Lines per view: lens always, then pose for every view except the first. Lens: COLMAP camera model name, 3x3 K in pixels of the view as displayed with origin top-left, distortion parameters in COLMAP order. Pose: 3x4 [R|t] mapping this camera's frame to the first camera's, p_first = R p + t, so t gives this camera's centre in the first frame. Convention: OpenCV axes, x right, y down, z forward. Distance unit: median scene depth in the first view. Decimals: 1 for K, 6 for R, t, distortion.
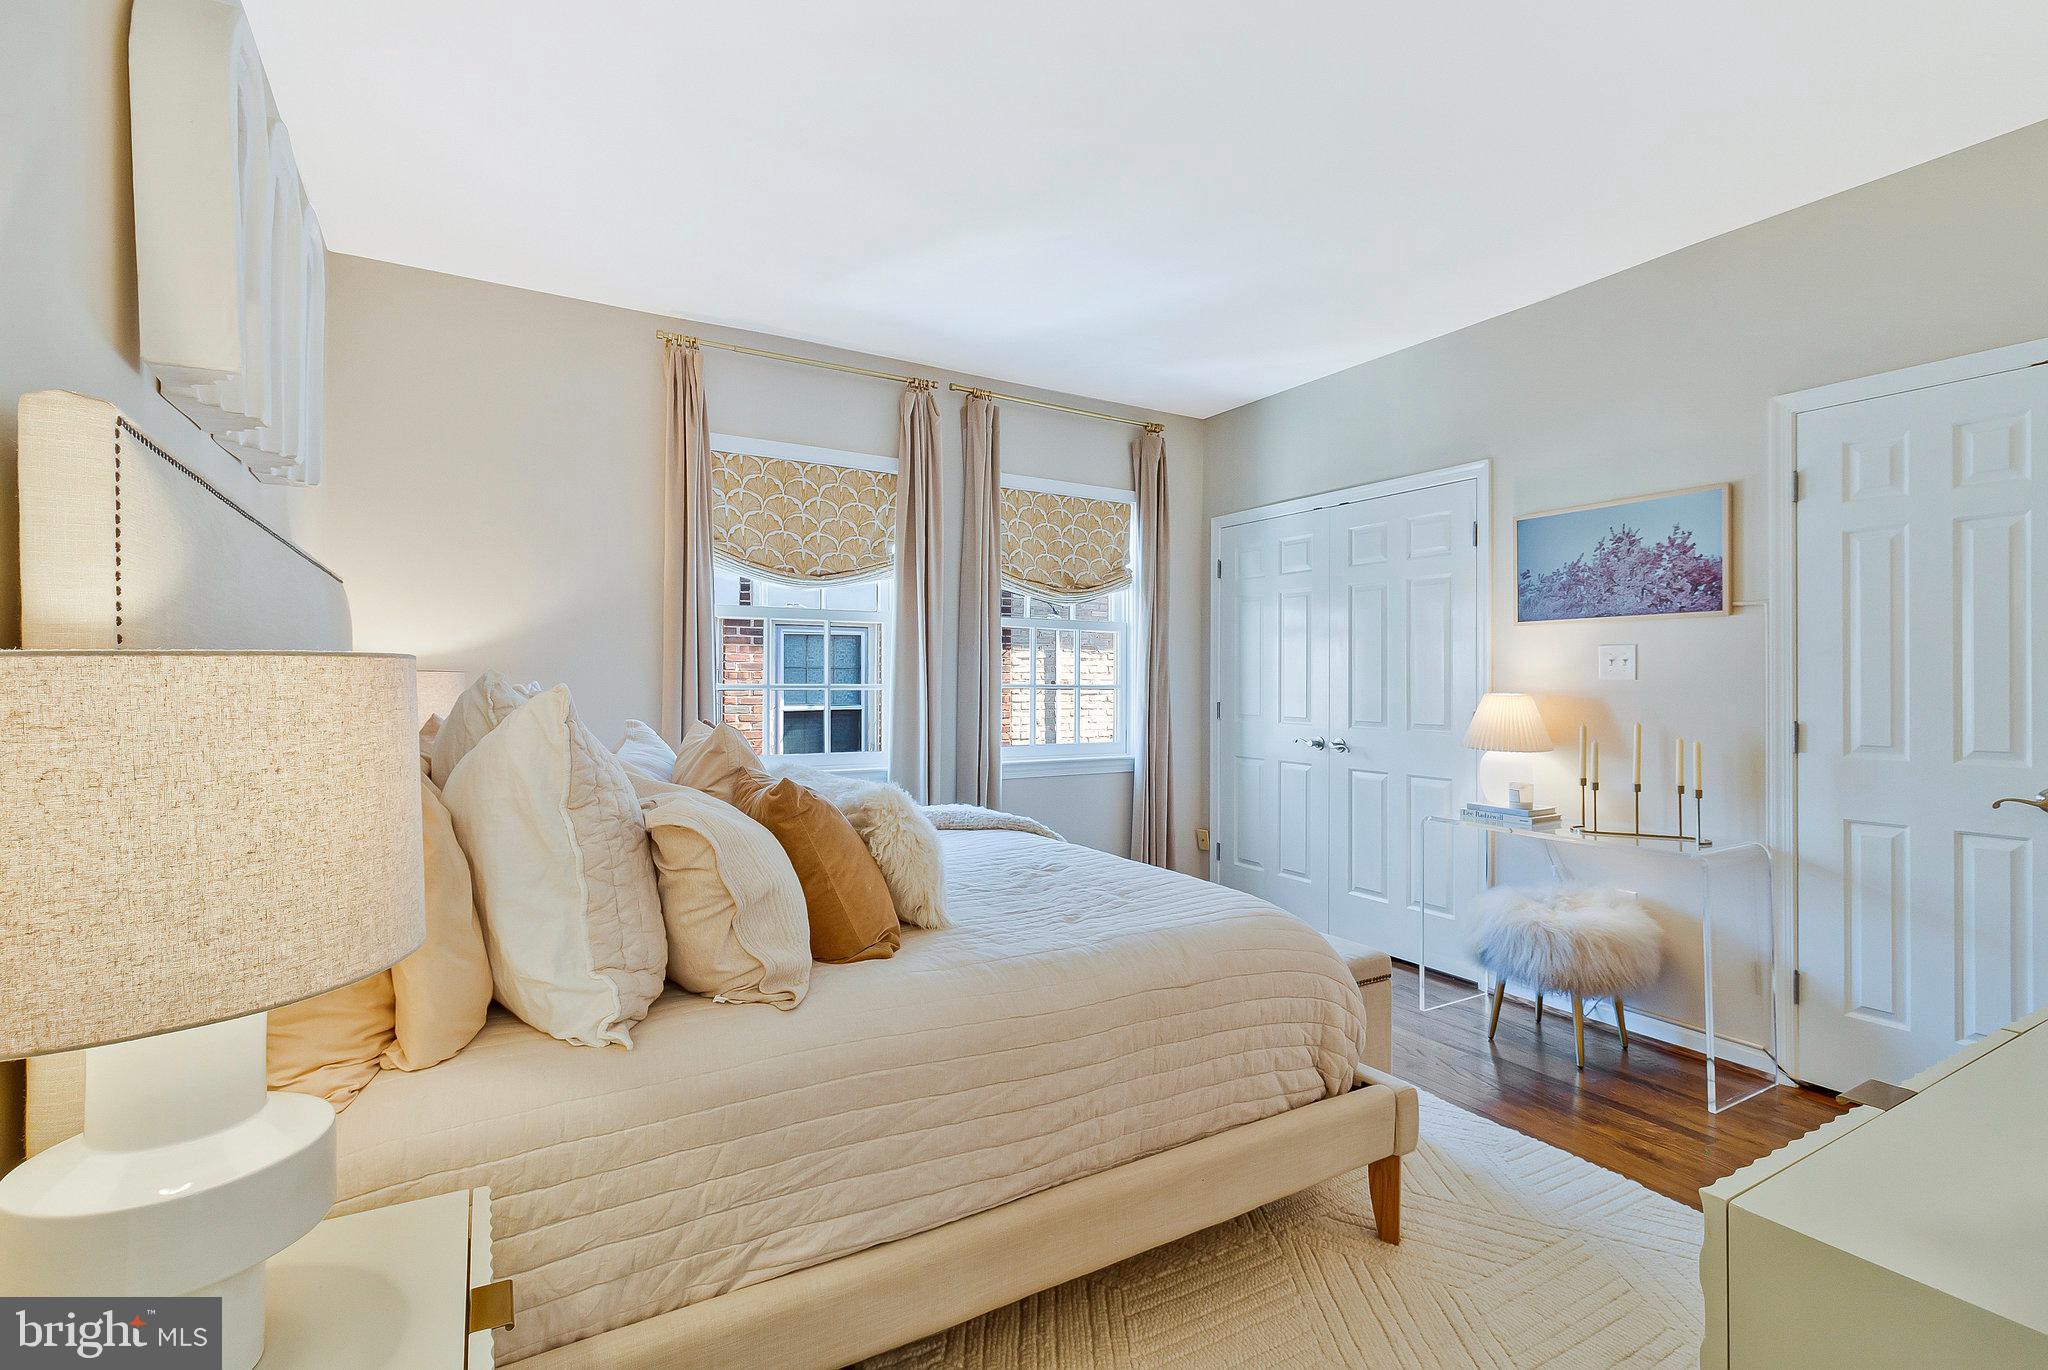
lens RADIAL K [[940.0, 0, 1020.8], [0, 940.0, 689.2], [0, 0, 1]] dist [-0.015920, -0.000220]
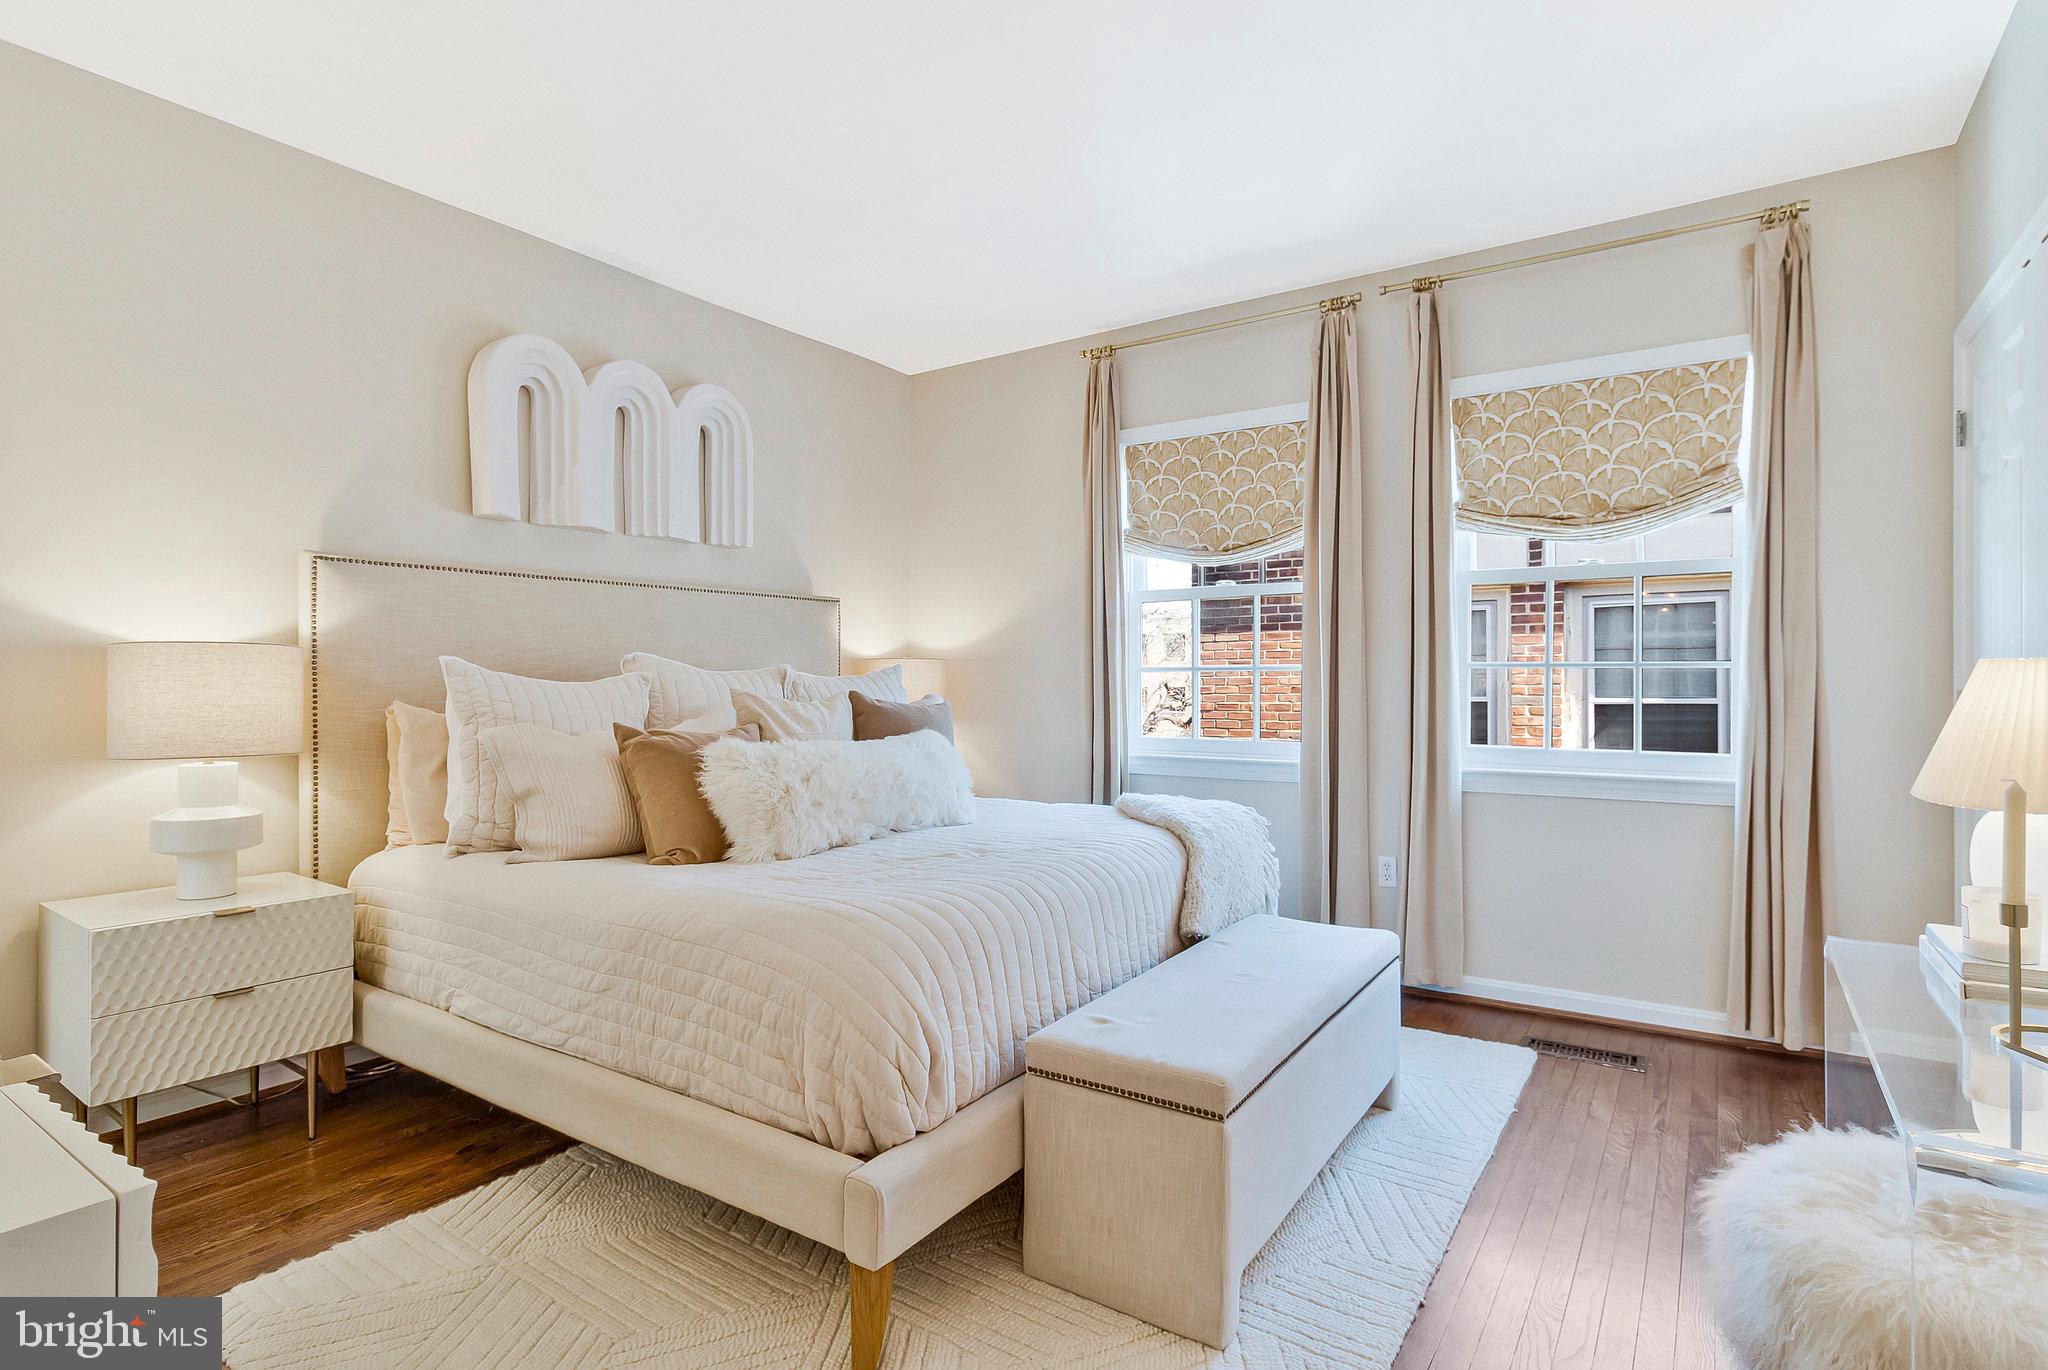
lens RADIAL K [[1024.7, 0, 1017.1], [0, 1024.7, 679.0], [0, 0, 1]] dist [-0.001847, 0.000116]
pose [[0.425616, -0.004800, -0.904891, 0.505928], [0.001430, 0.999988, -0.004632, 0.008941], [0.904903, 0.000677, 0.425618, 0.309907]]
